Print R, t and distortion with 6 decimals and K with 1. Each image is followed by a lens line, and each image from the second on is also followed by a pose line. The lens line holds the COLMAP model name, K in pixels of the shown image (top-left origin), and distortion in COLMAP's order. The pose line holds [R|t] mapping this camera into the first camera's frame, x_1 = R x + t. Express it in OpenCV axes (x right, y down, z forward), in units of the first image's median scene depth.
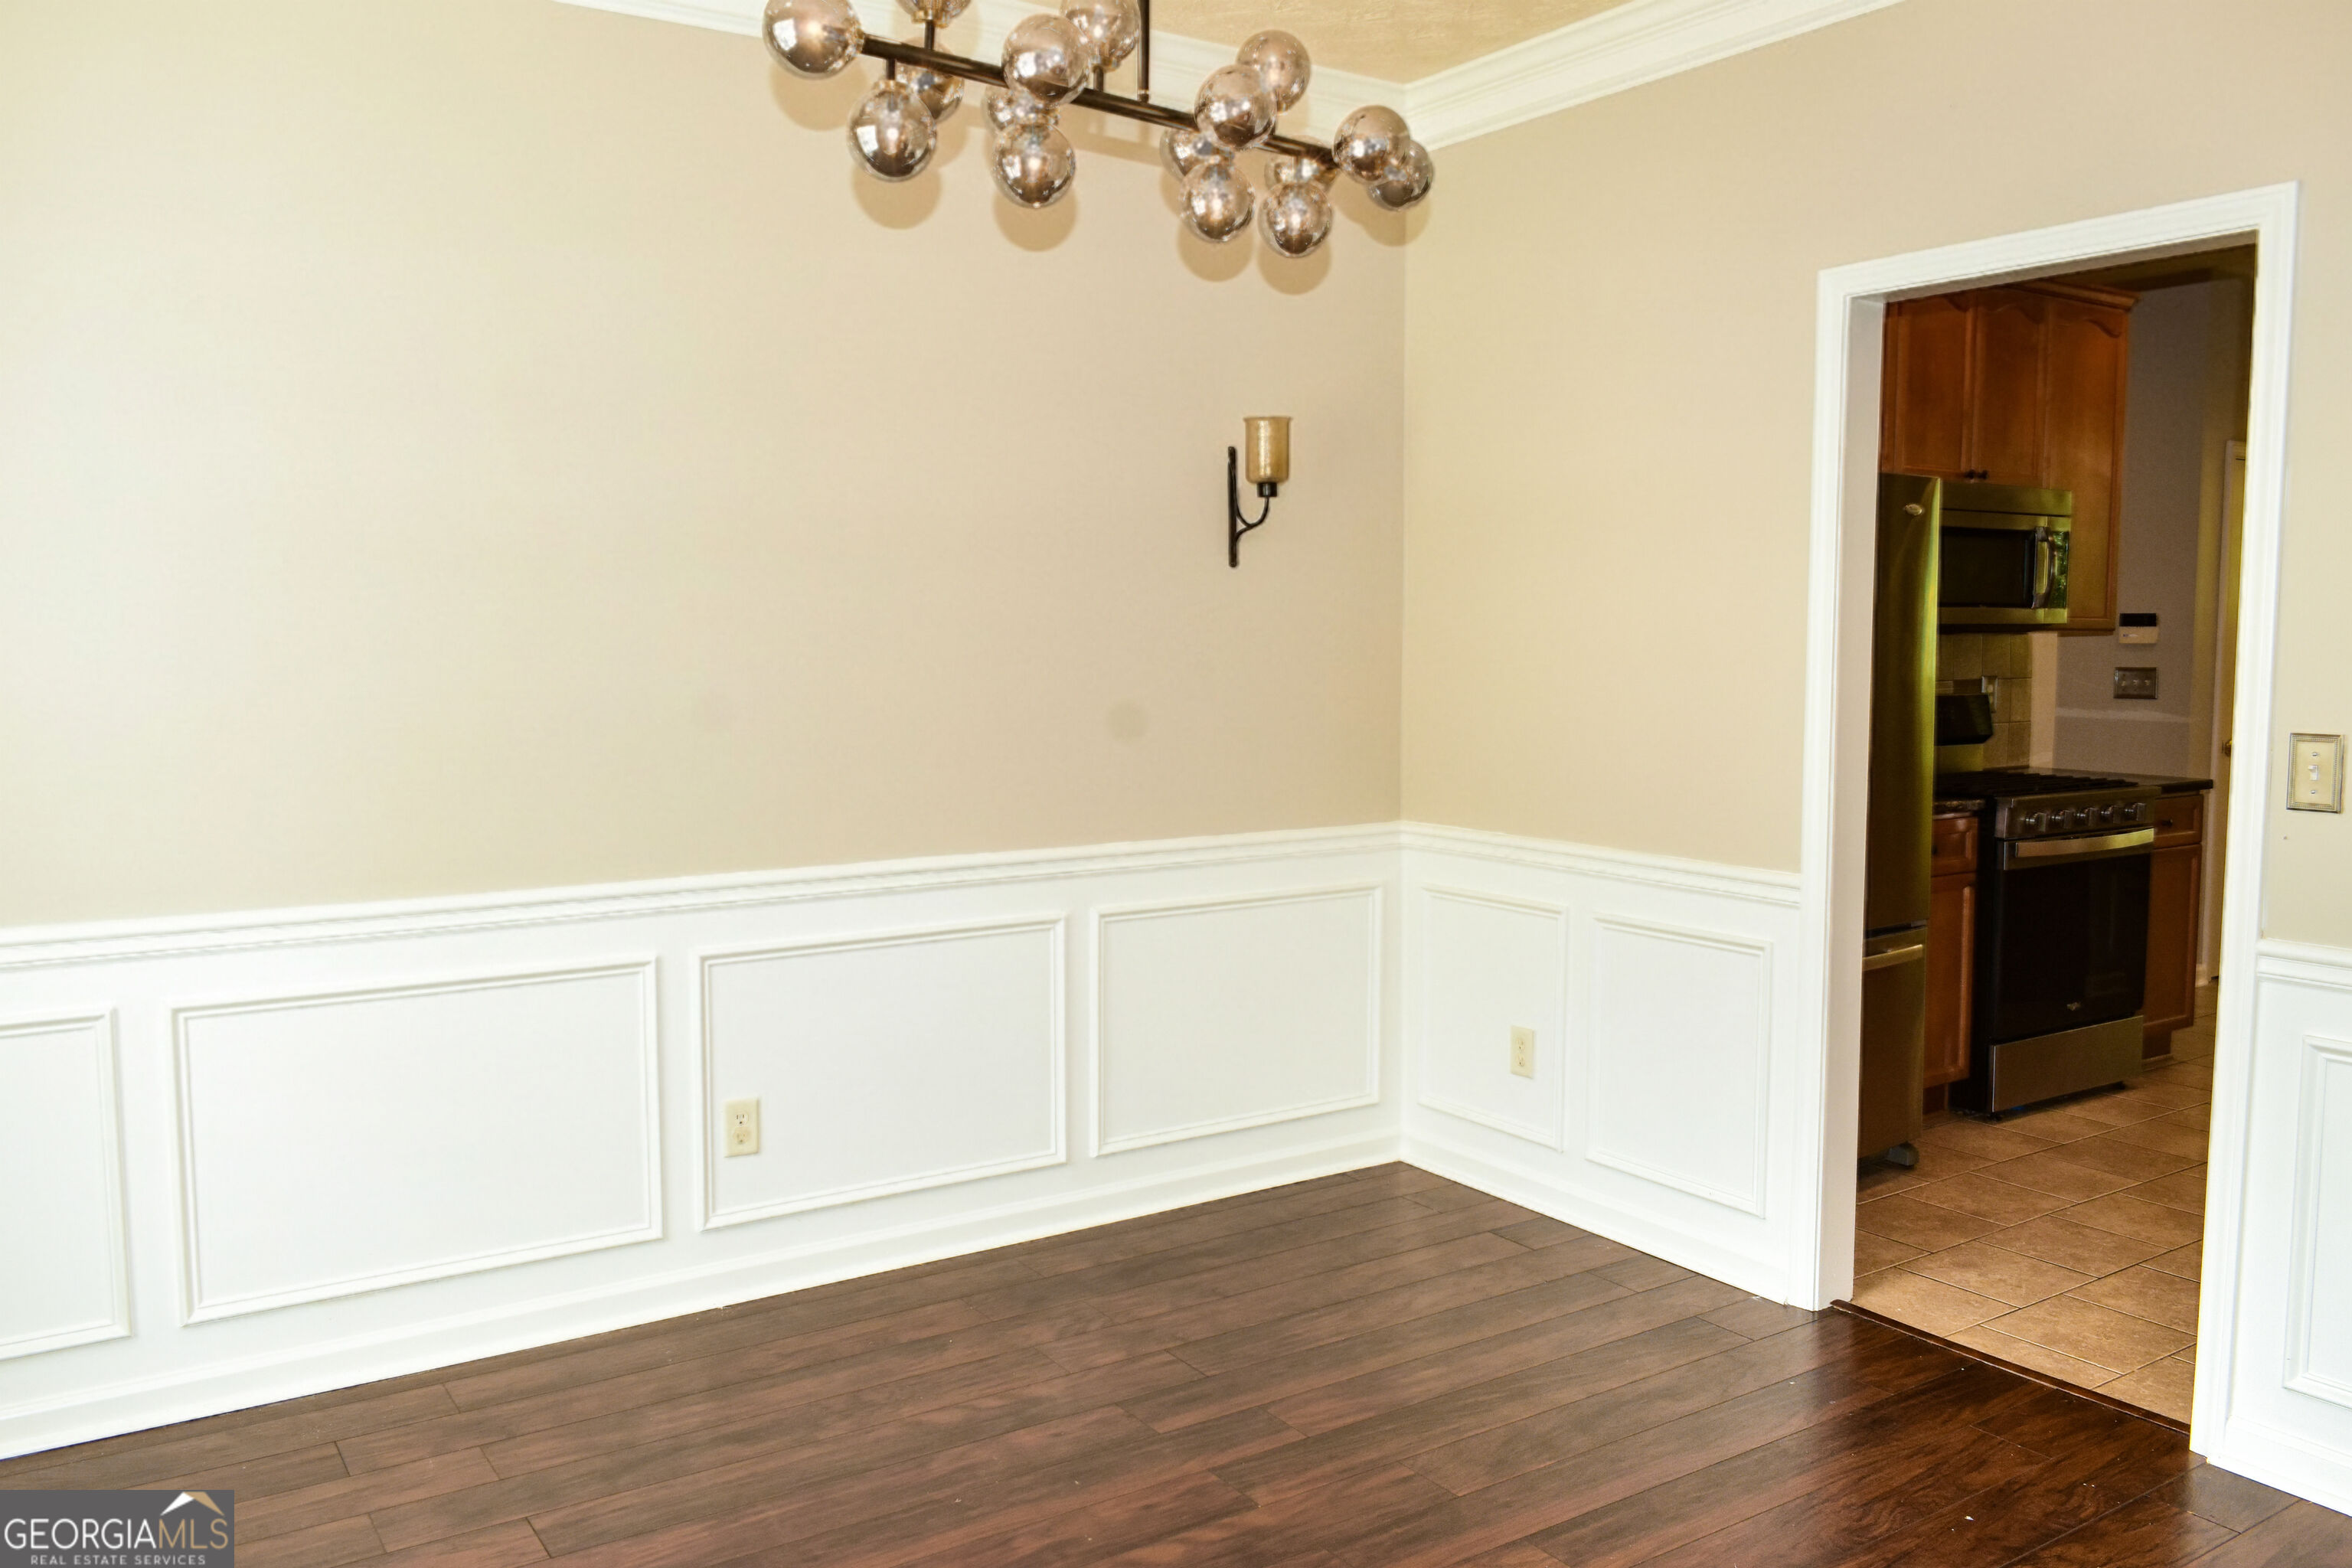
lens RADIAL K [[1805.2, 0, 1188.8], [0, 1805.2, 790.2], [0, 0, 1]] dist [-0.025854, 0.011121]
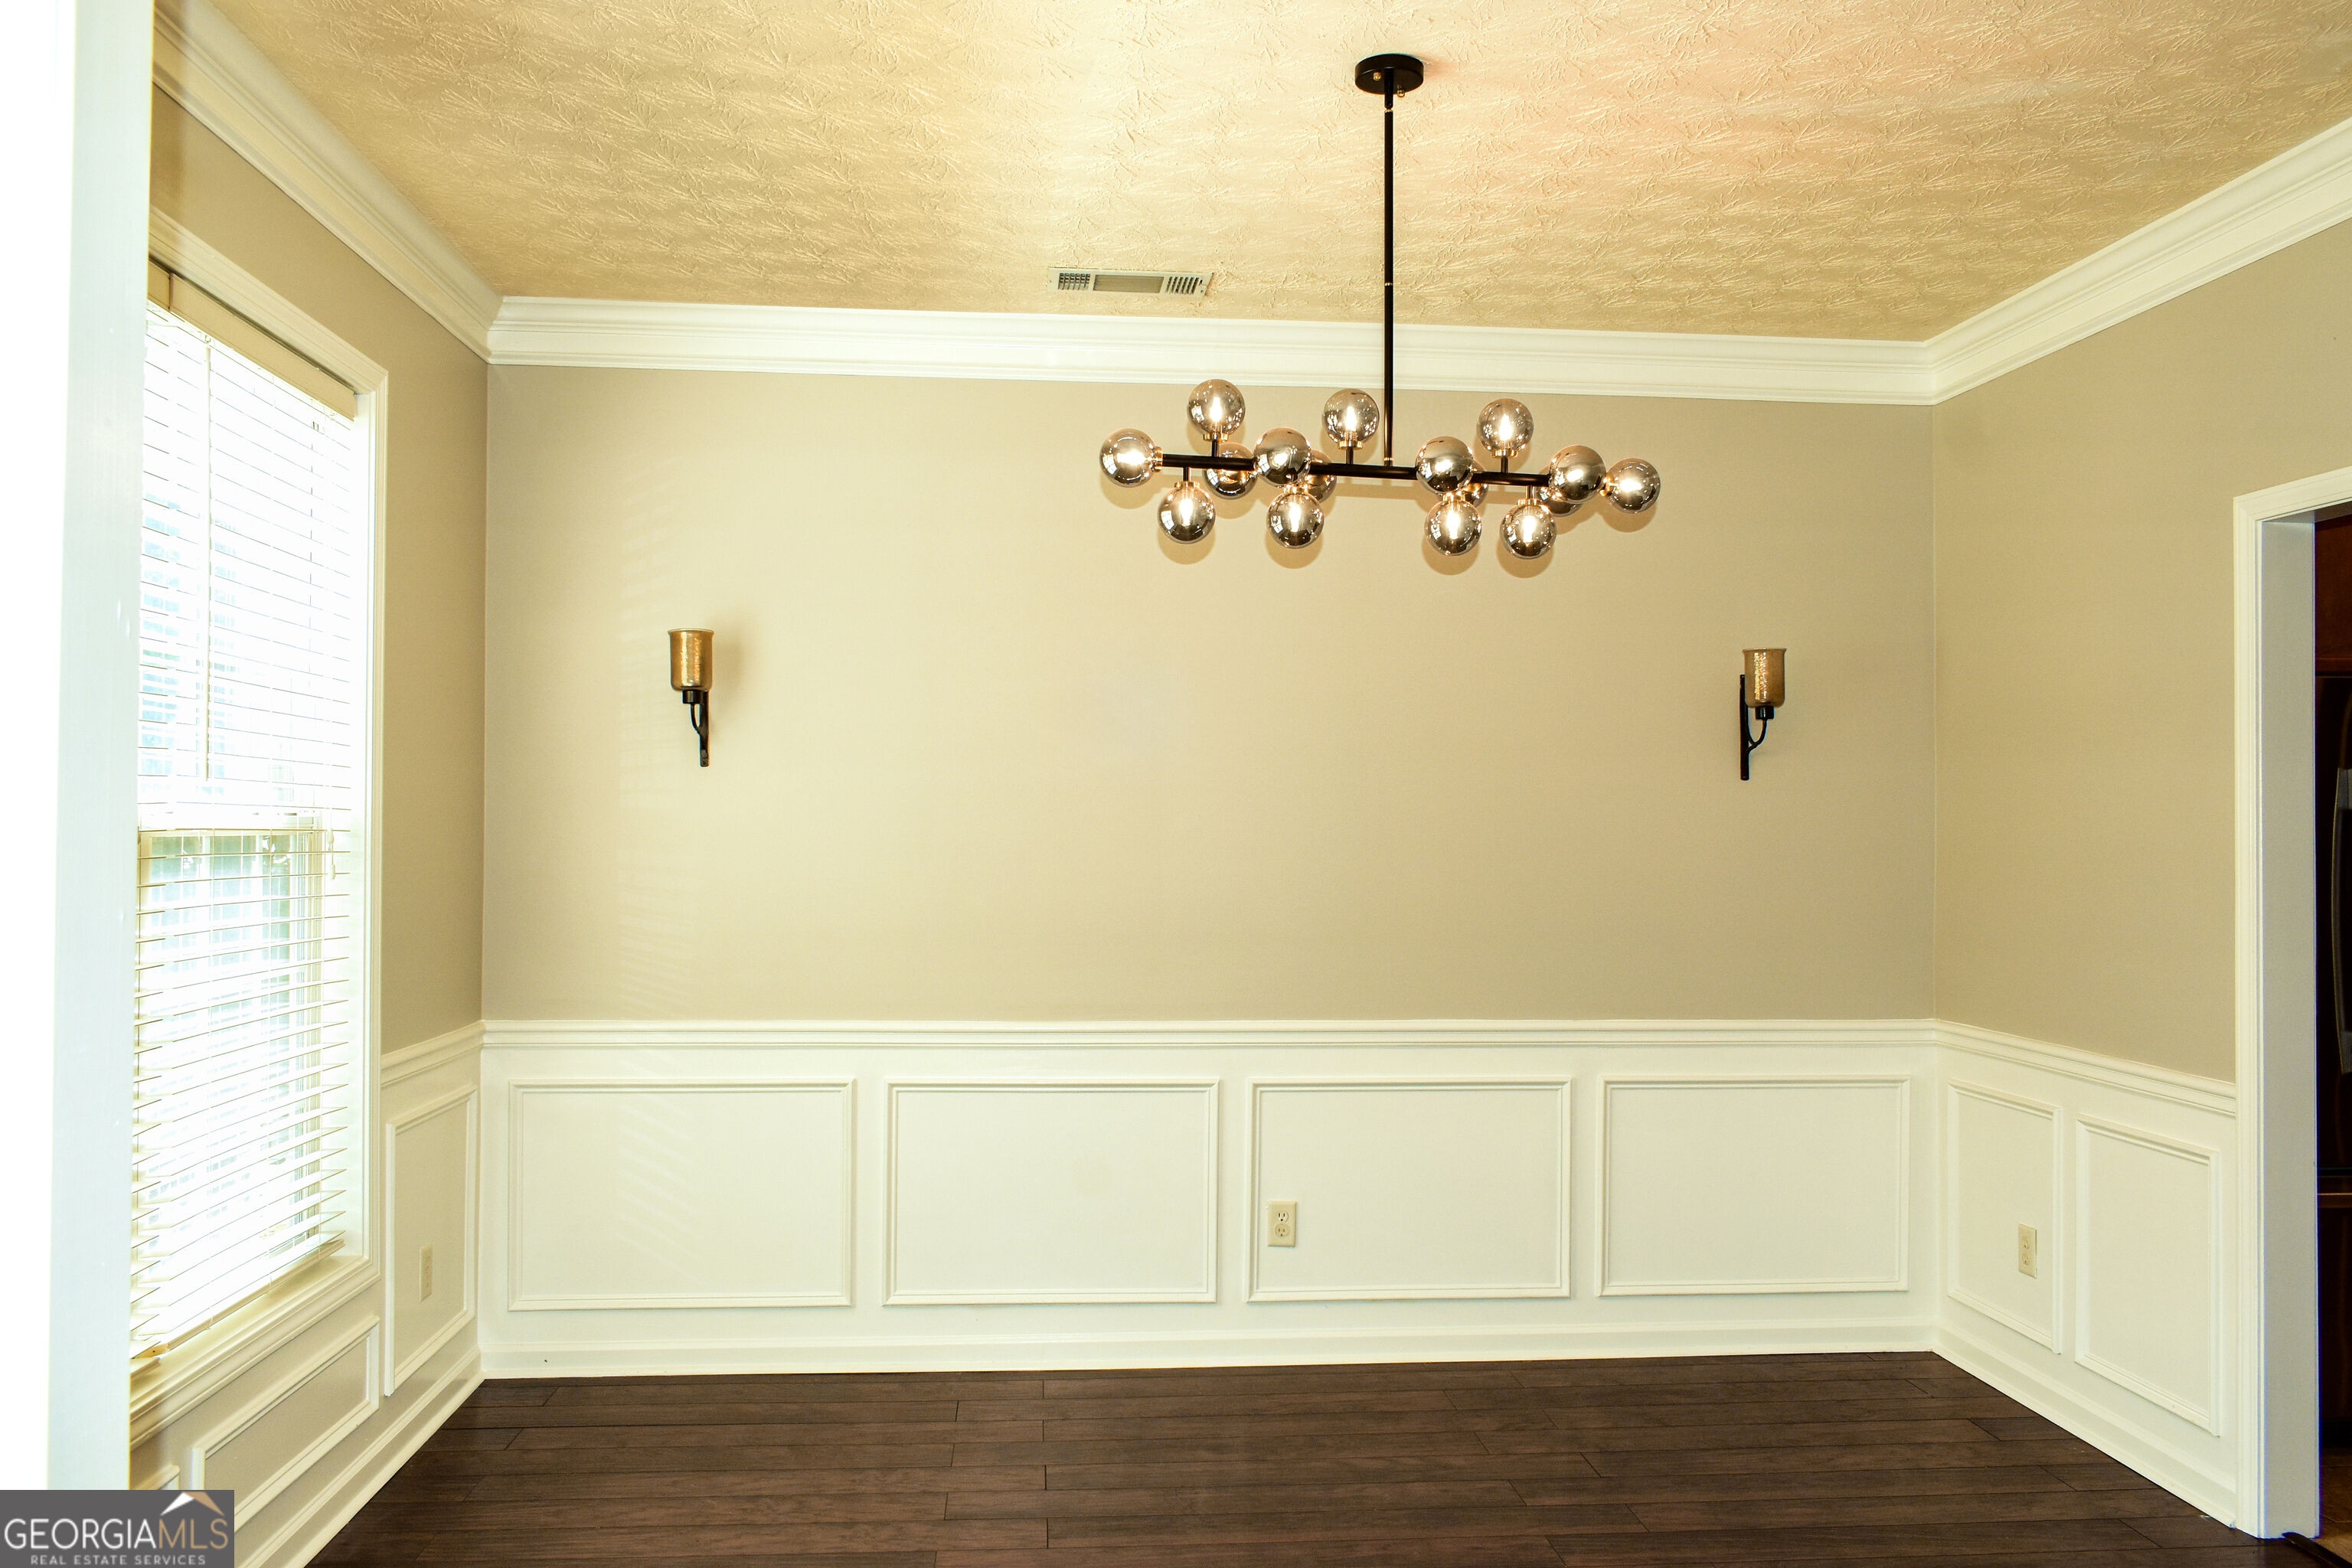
lens RADIAL K [[1805.2, 0, 1188.8], [0, 1805.2, 790.2], [0, 0, 1]] dist [-0.025854, 0.011121]
pose [[0.874043, -0.002048, -0.485844, 0.323115], [-0.051547, 0.993956, -0.096925, 0.010999], [0.483106, 0.109760, 0.868655, -0.172612]]
